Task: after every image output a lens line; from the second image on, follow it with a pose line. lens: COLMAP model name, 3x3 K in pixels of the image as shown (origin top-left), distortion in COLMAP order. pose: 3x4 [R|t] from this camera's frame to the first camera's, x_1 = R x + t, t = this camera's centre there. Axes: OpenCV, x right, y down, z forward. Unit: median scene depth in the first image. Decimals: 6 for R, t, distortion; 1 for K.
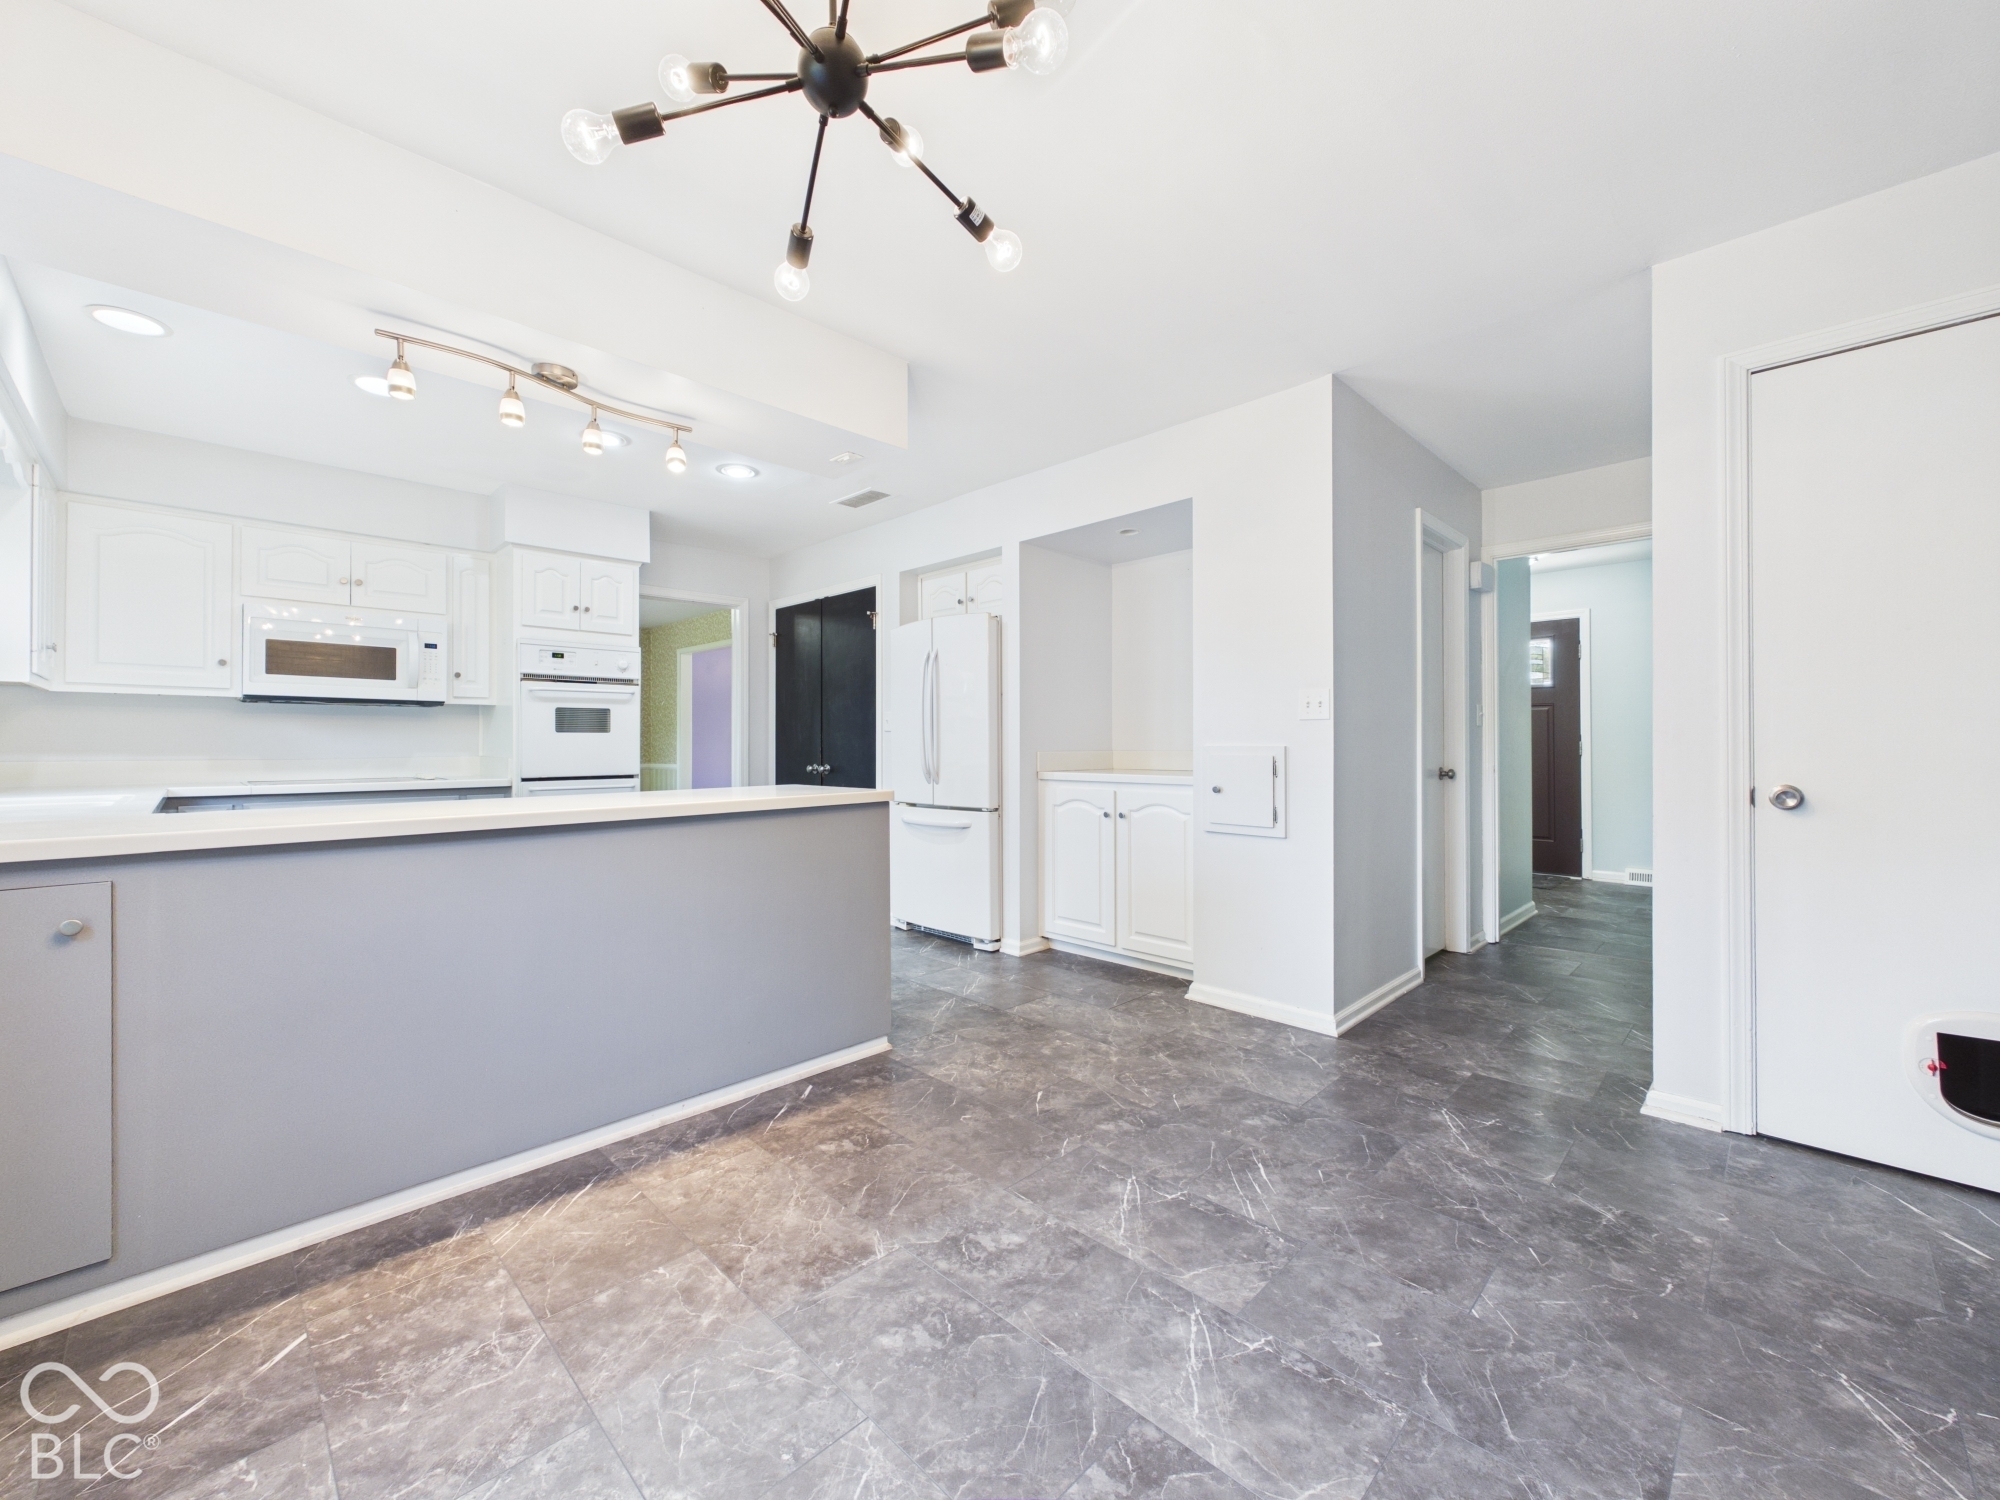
lens RADIAL K [[802.6, 0, 1001.5], [0, 802.6, 738.3], [0, 0, 1]] dist [0.001245, -0.000268]
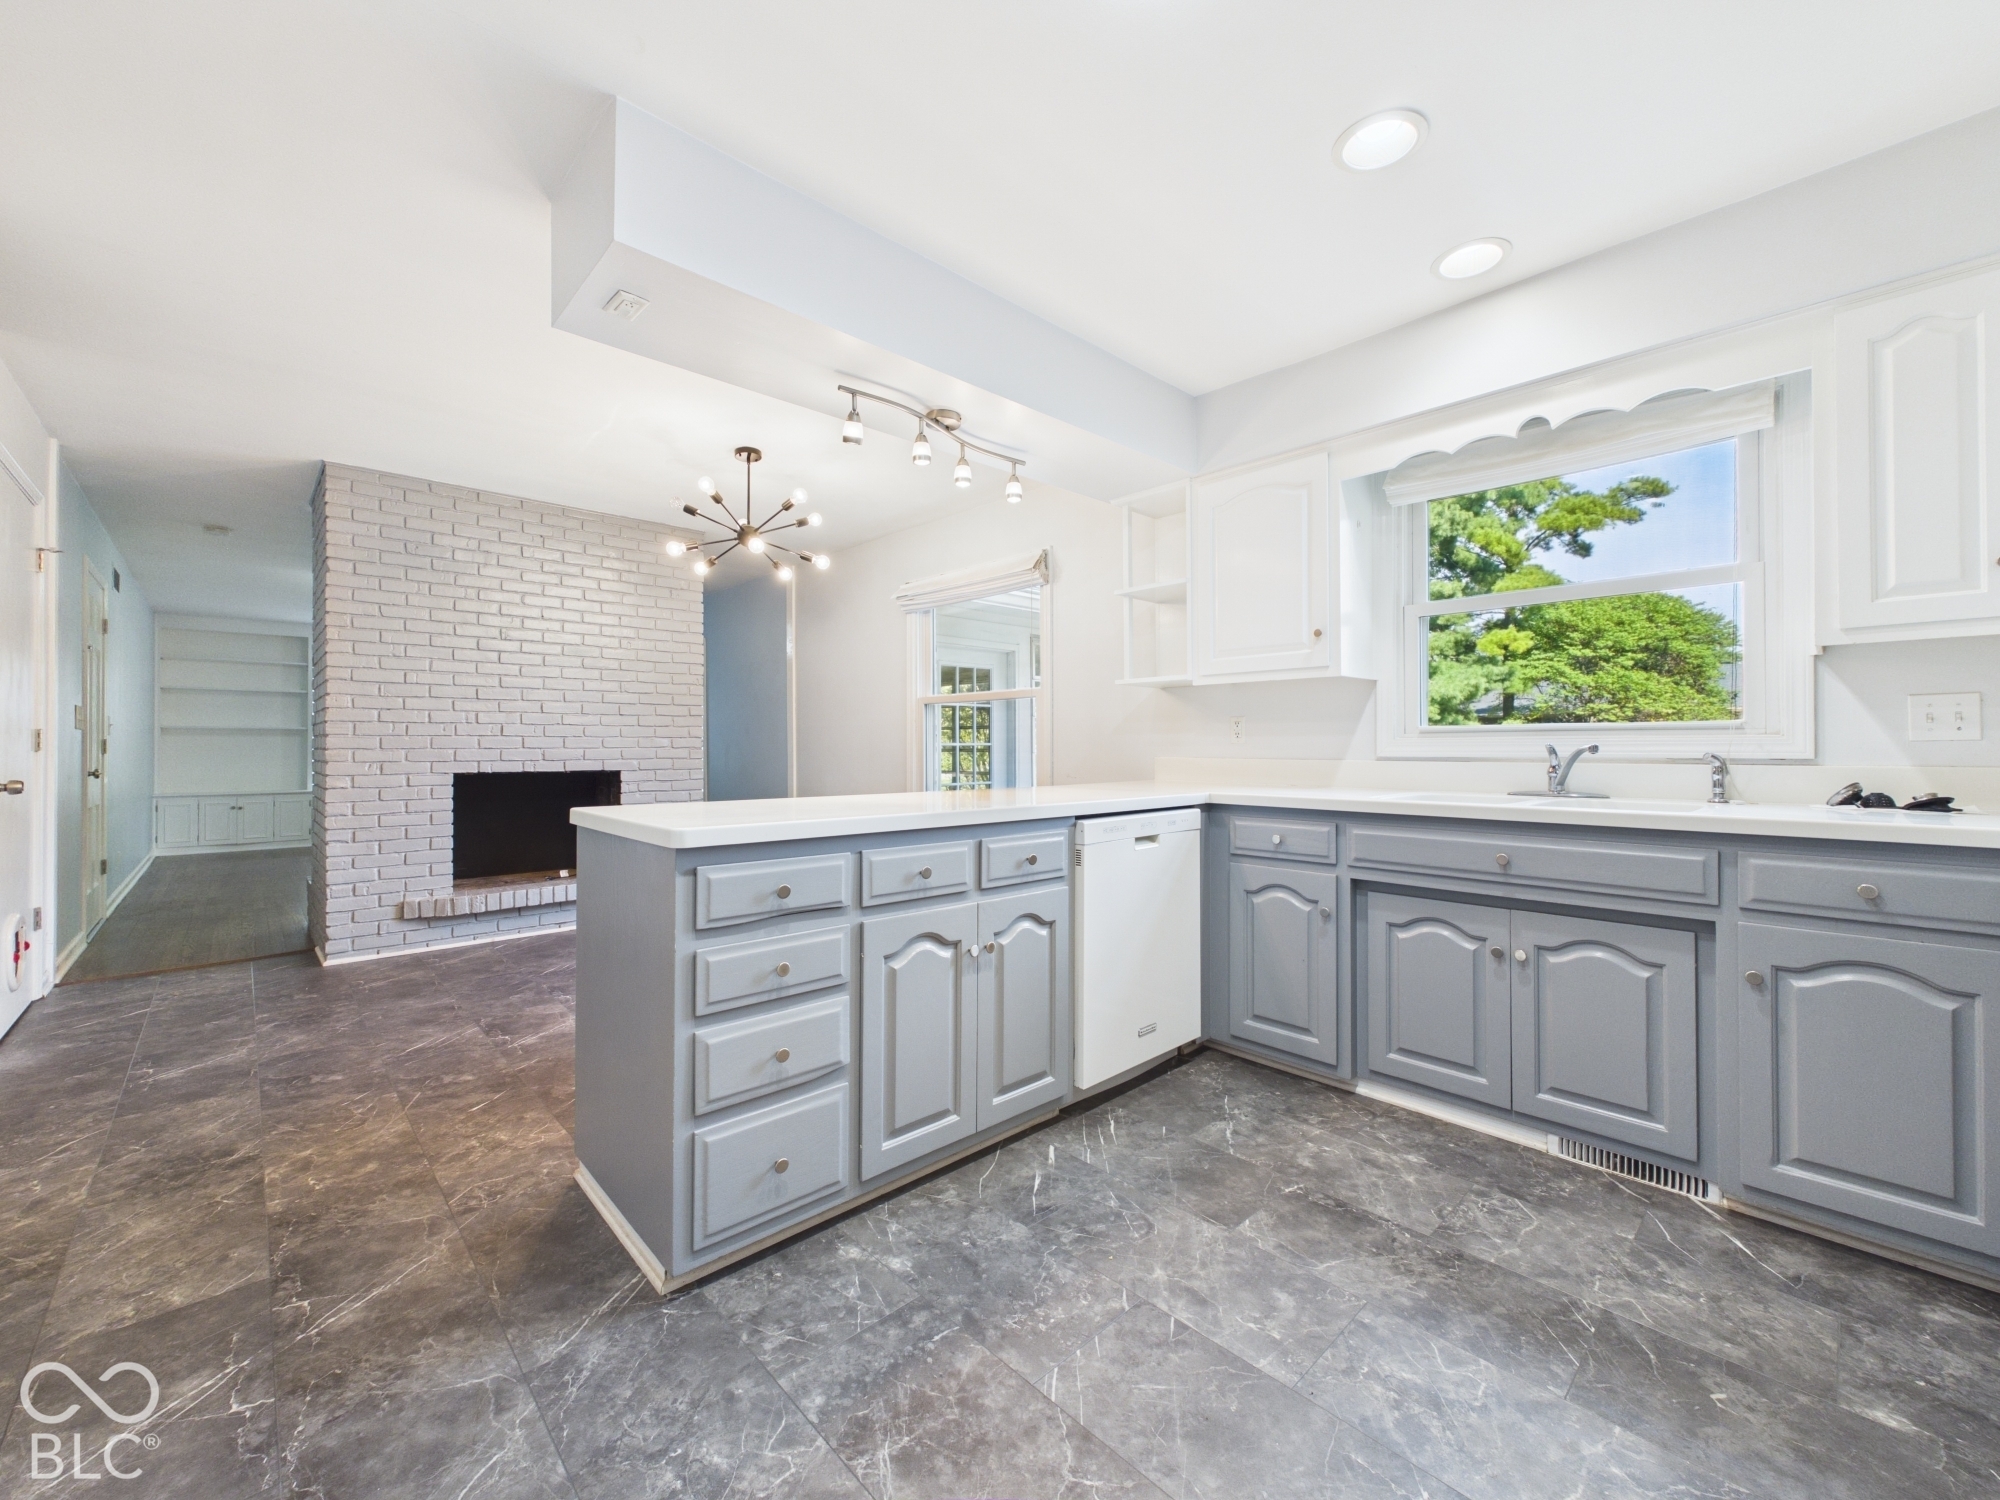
lens RADIAL K [[802.6, 0, 999.2], [0, 802.6, 742.1], [0, 0, 1]] dist [0.001245, -0.000268]
pose [[-0.999456, 0.005602, 0.032511, -0.634582], [0.005207, 0.999912, -0.012222, 0.020114], [-0.032577, -0.012047, -0.999397, 2.015853]]
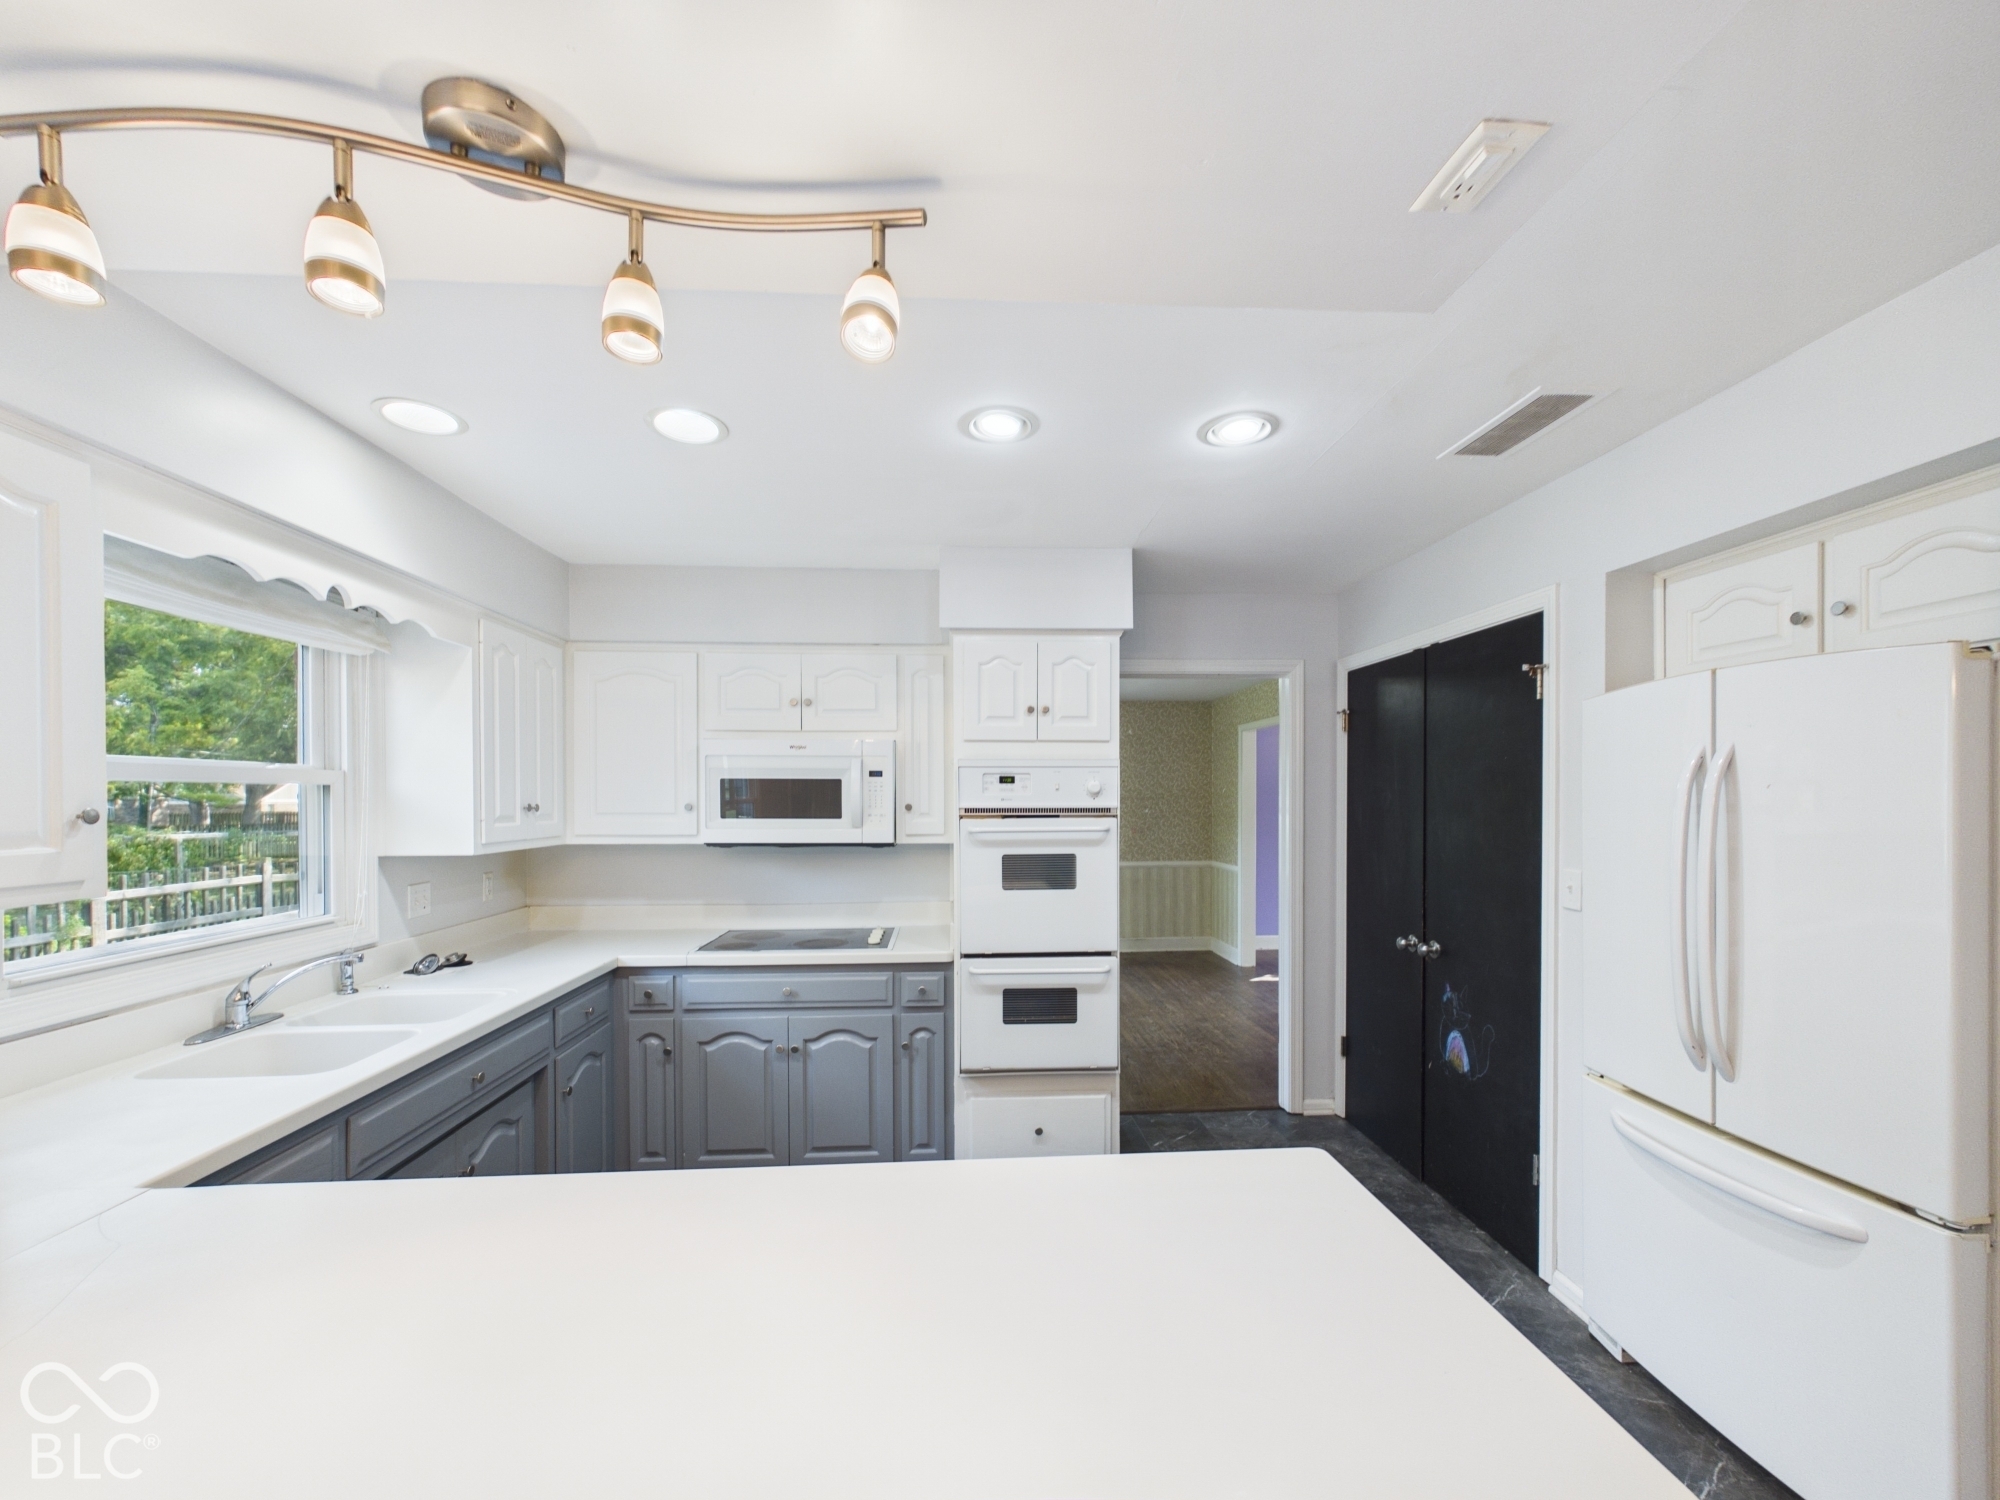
lens RADIAL K [[802.6, 0, 1000.0], [0, 802.6, 803.7], [0, 0, 1]] dist [0.001245, -0.000268]
pose [[0.749574, 0.006481, -0.661888, -0.162633], [0.004709, 0.999875, 0.015124, -0.165899], [0.661903, -0.014453, 0.749450, 0.835192]]
